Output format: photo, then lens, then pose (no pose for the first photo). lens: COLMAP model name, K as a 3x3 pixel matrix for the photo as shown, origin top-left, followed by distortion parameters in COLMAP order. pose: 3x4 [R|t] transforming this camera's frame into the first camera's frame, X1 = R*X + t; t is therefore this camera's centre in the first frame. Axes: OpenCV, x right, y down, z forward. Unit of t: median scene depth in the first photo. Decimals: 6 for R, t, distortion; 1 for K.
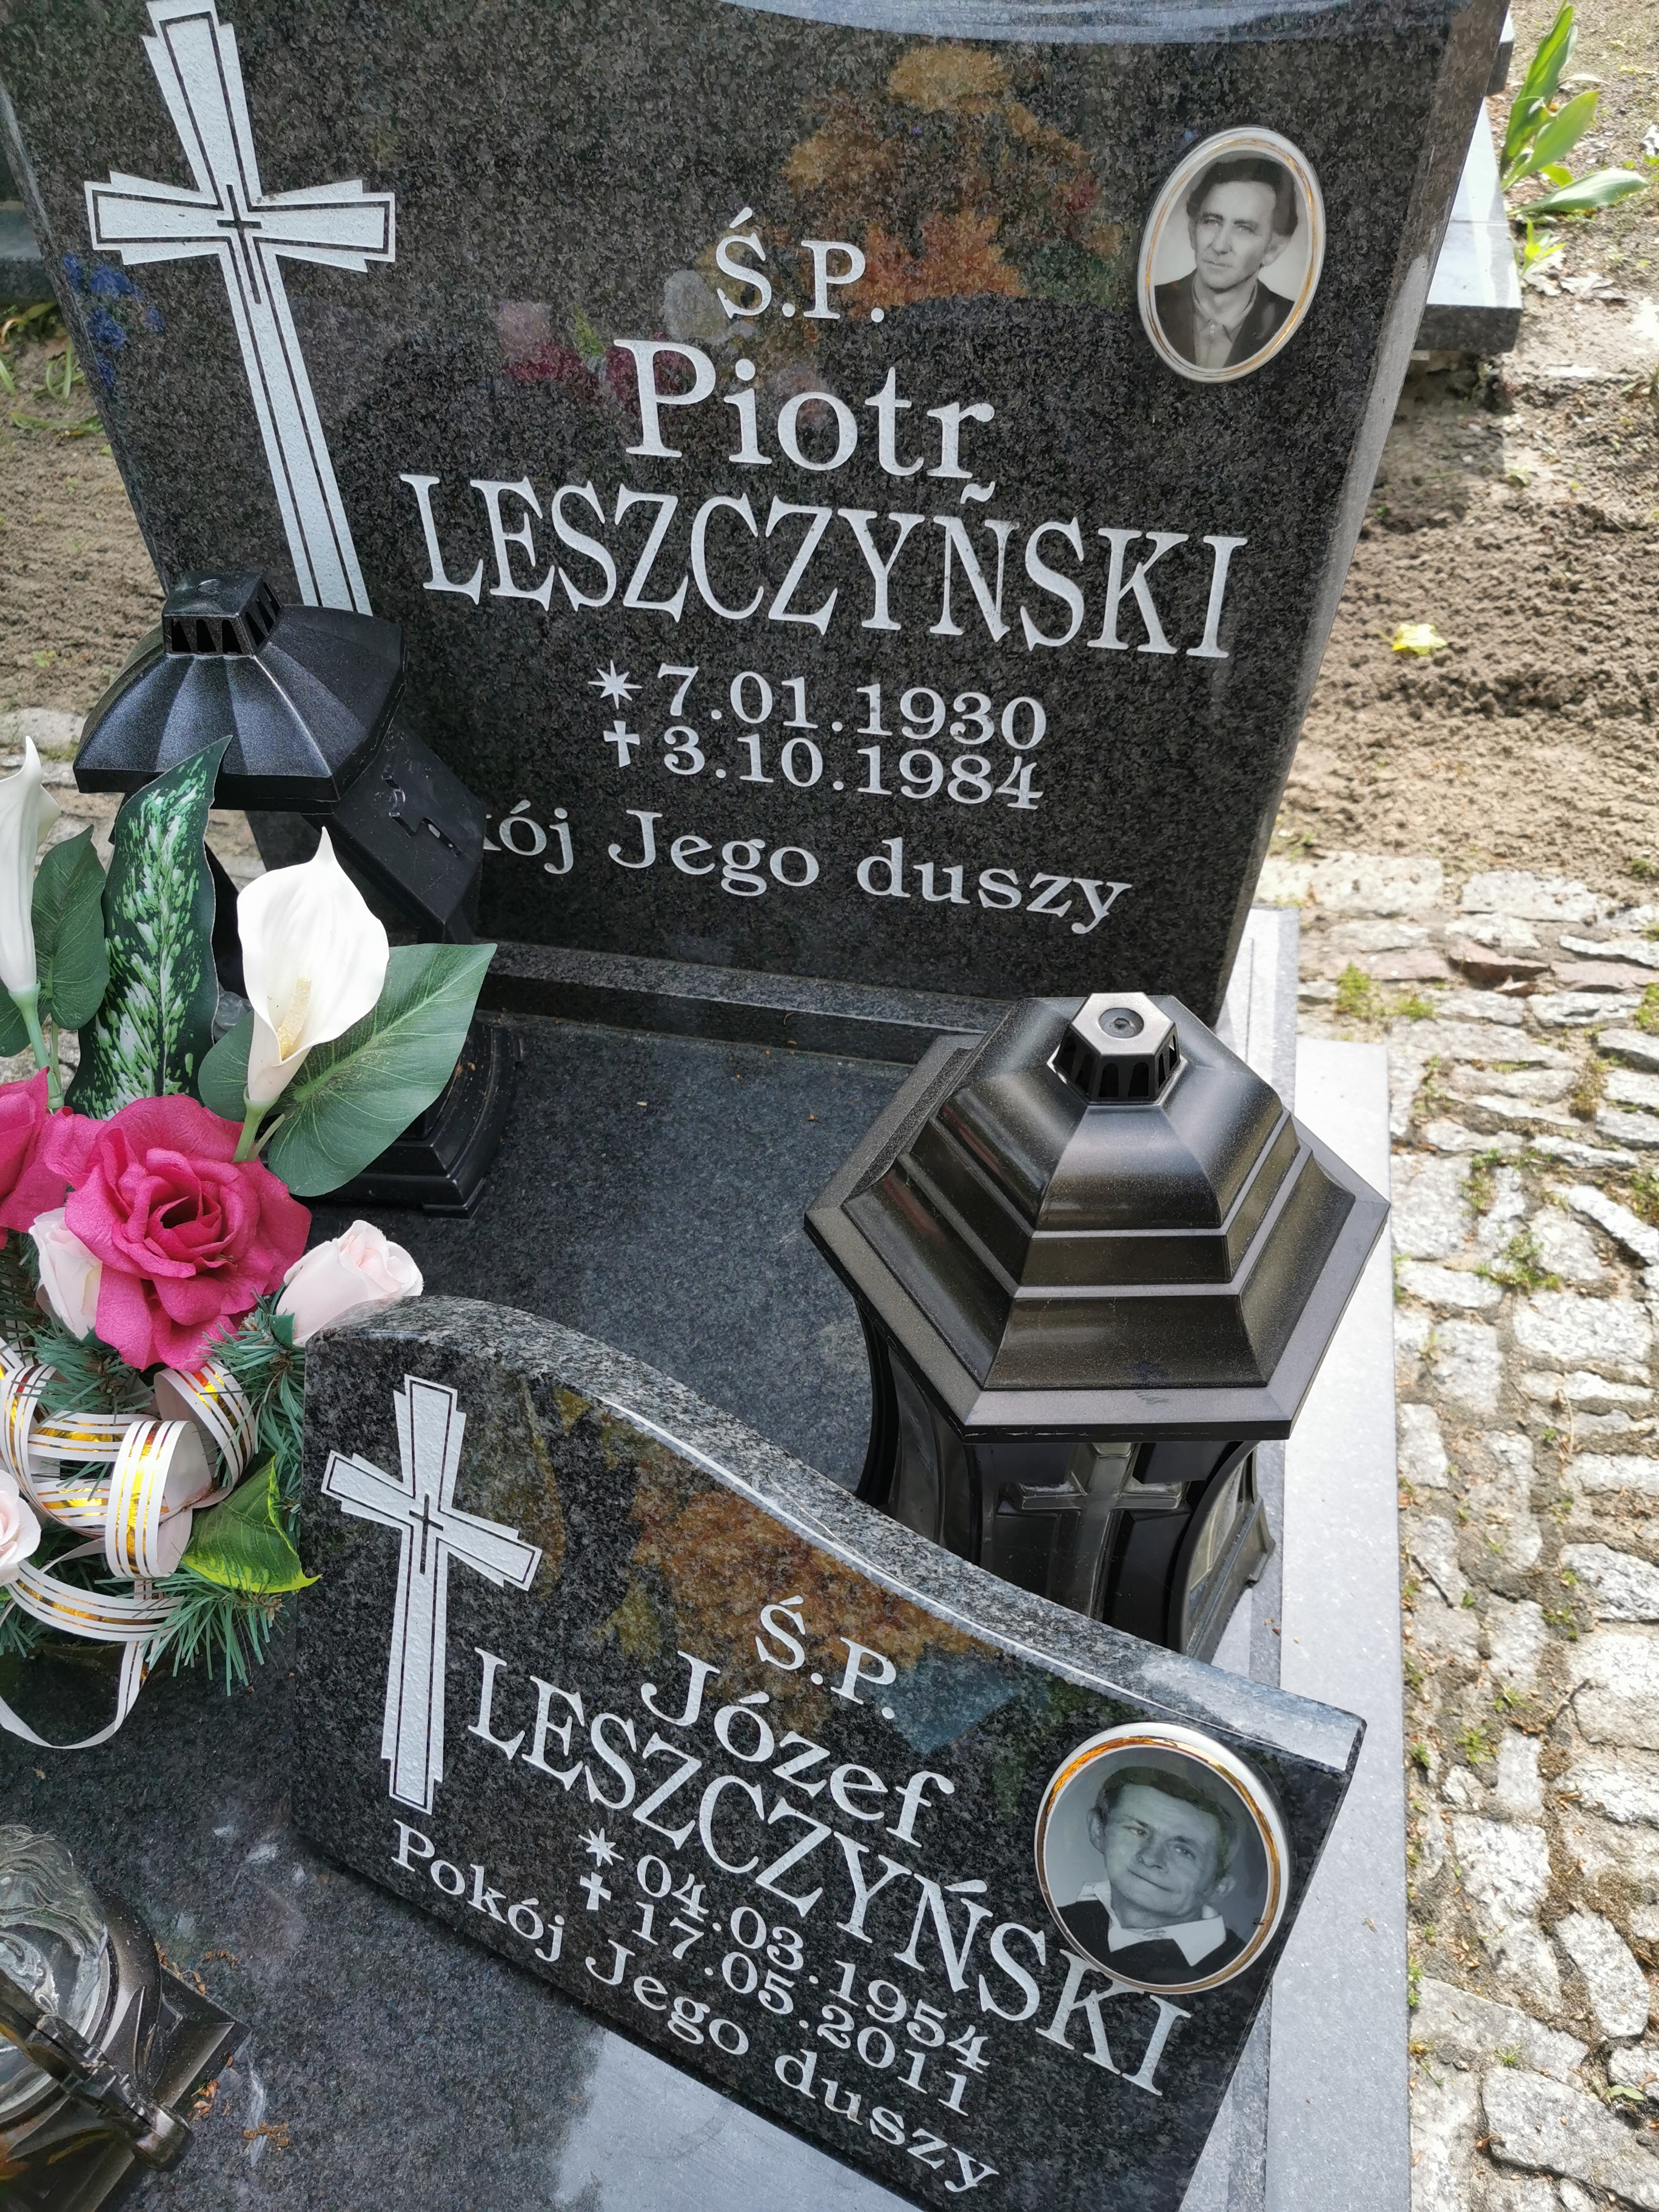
lens RADIAL K [[1723.2, 0, 816.8], [0, 1723.2, 1103.1], [0, 0, 1]] dist [0.053605, -0.081632]
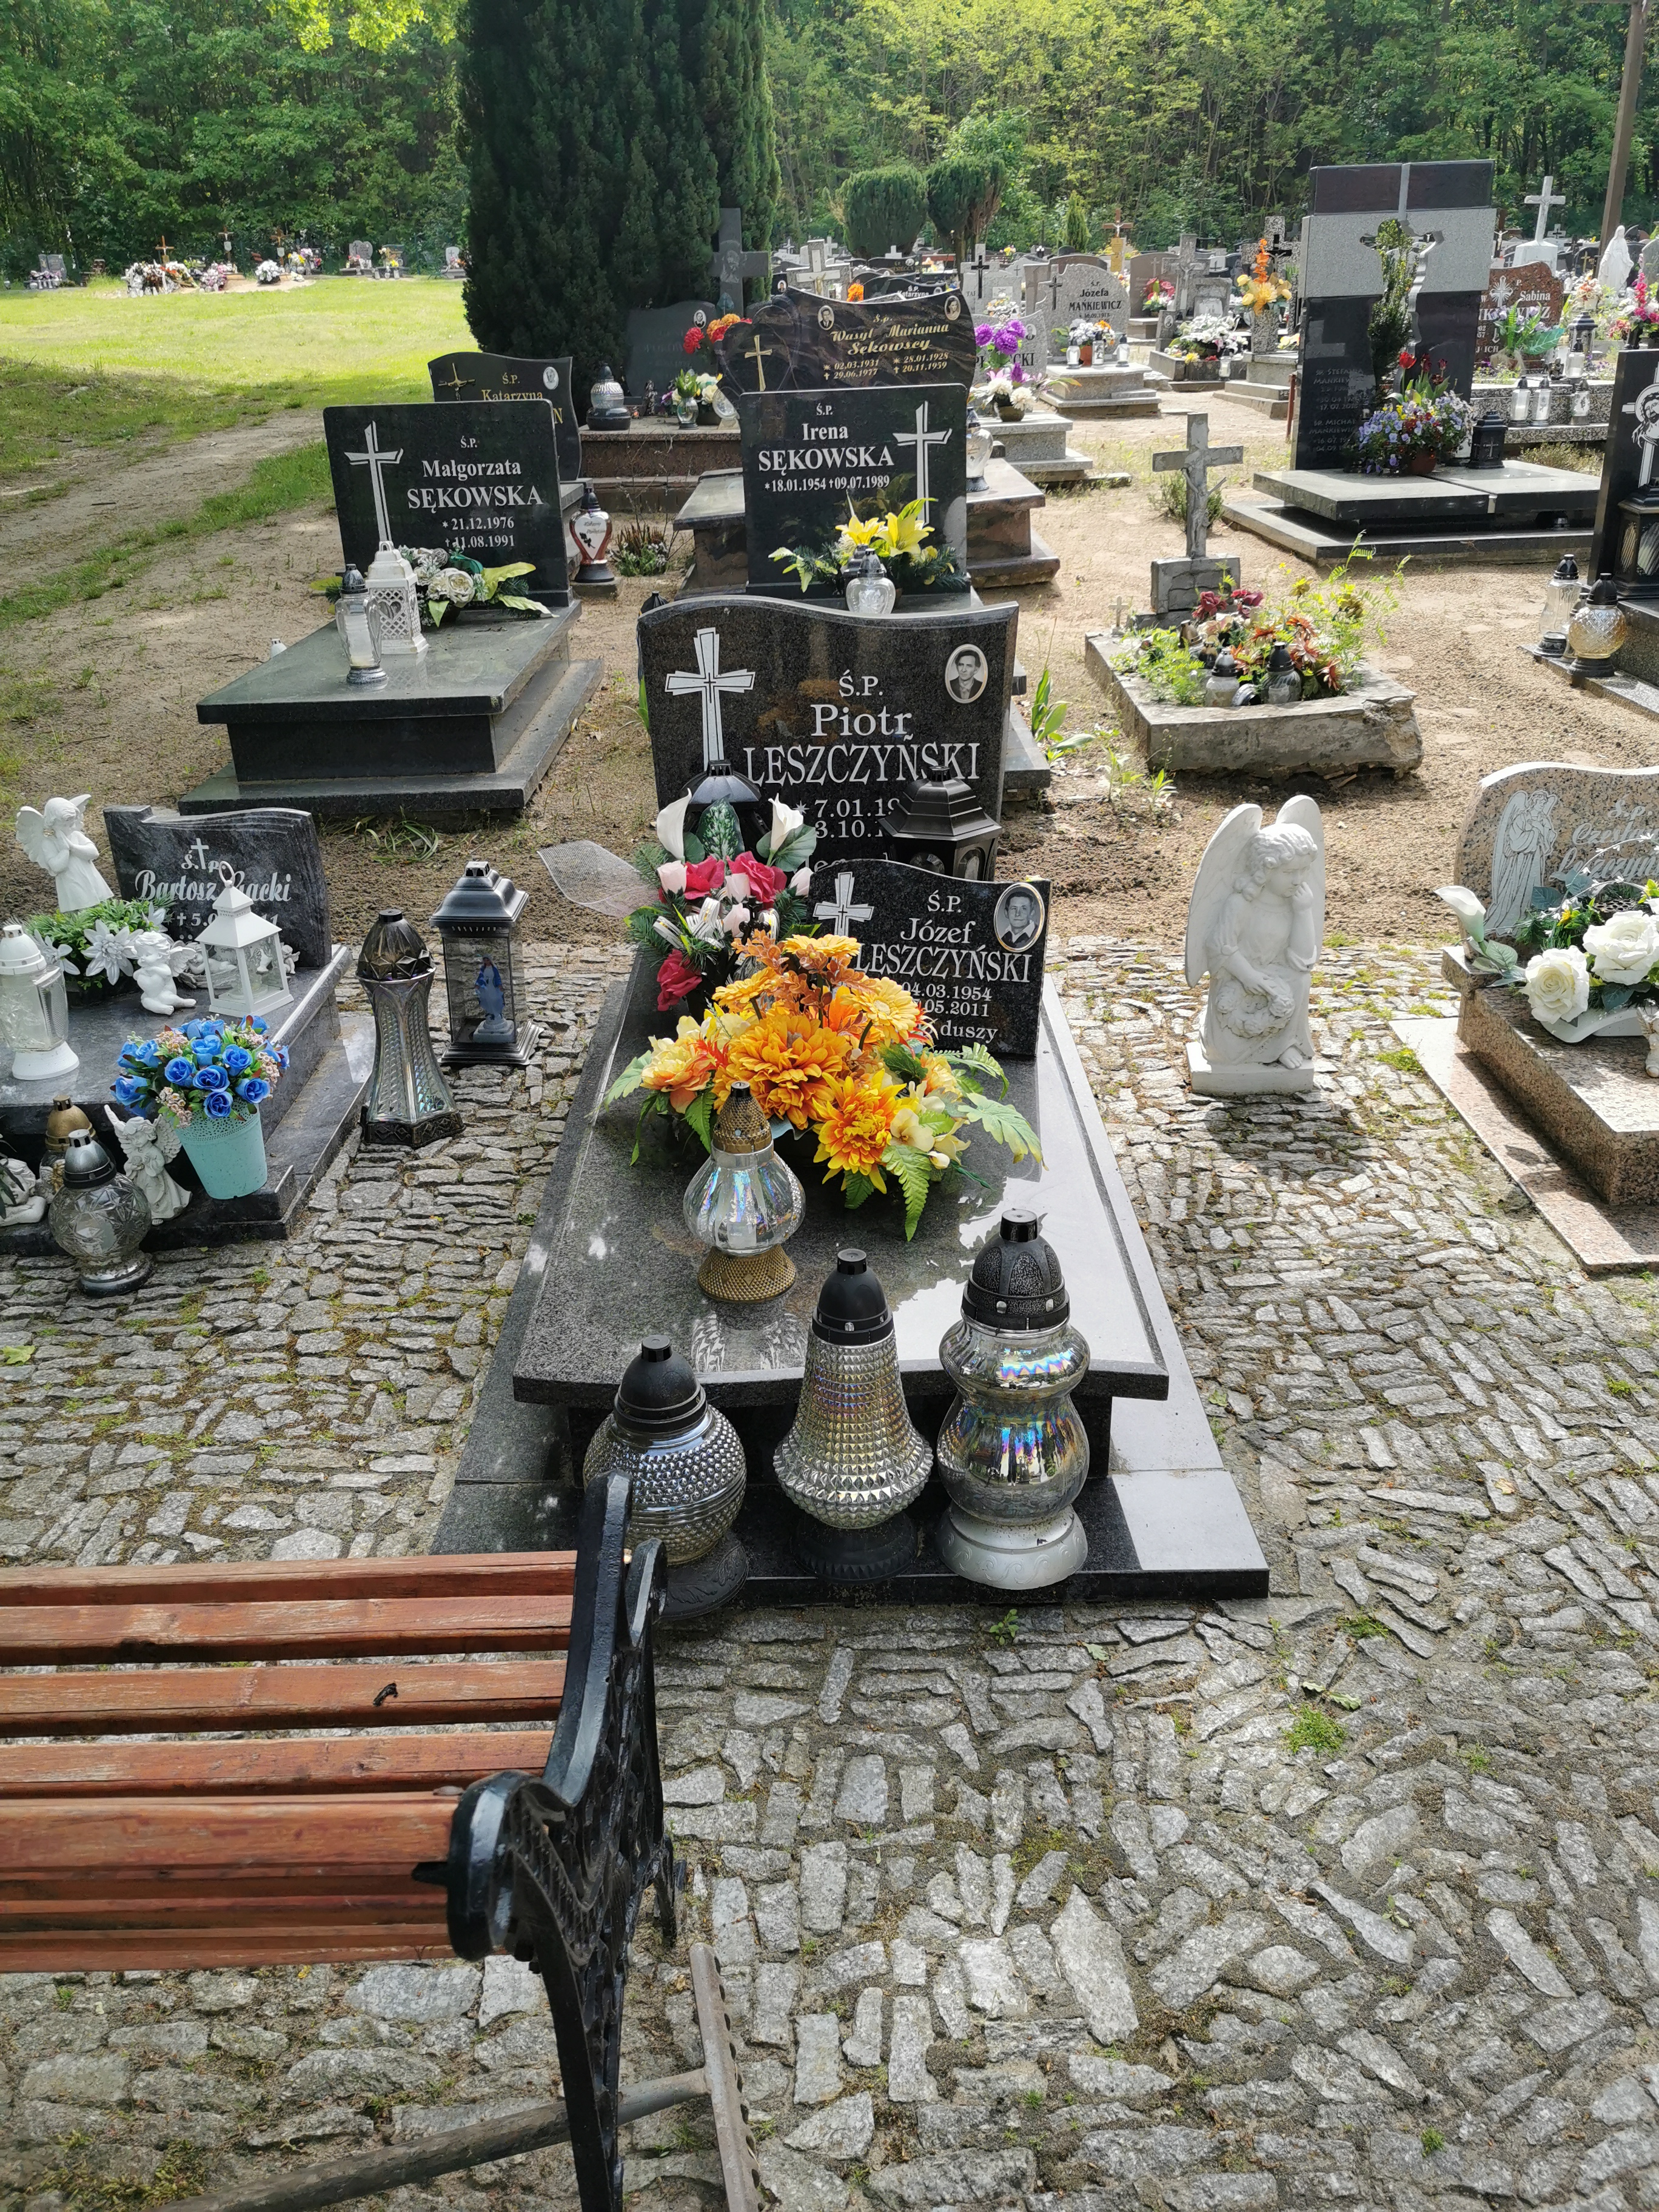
lens RADIAL K [[1723.2, 0, 823.2], [0, 1723.2, 1102.3], [0, 0, 1]] dist [0.053605, -0.081632]
pose [[0.977627, -0.077725, 0.195460, -0.857103], [0.145588, 0.920717, -0.362056, 1.659061], [-0.151822, 0.382413, 0.911433, -2.027335]]
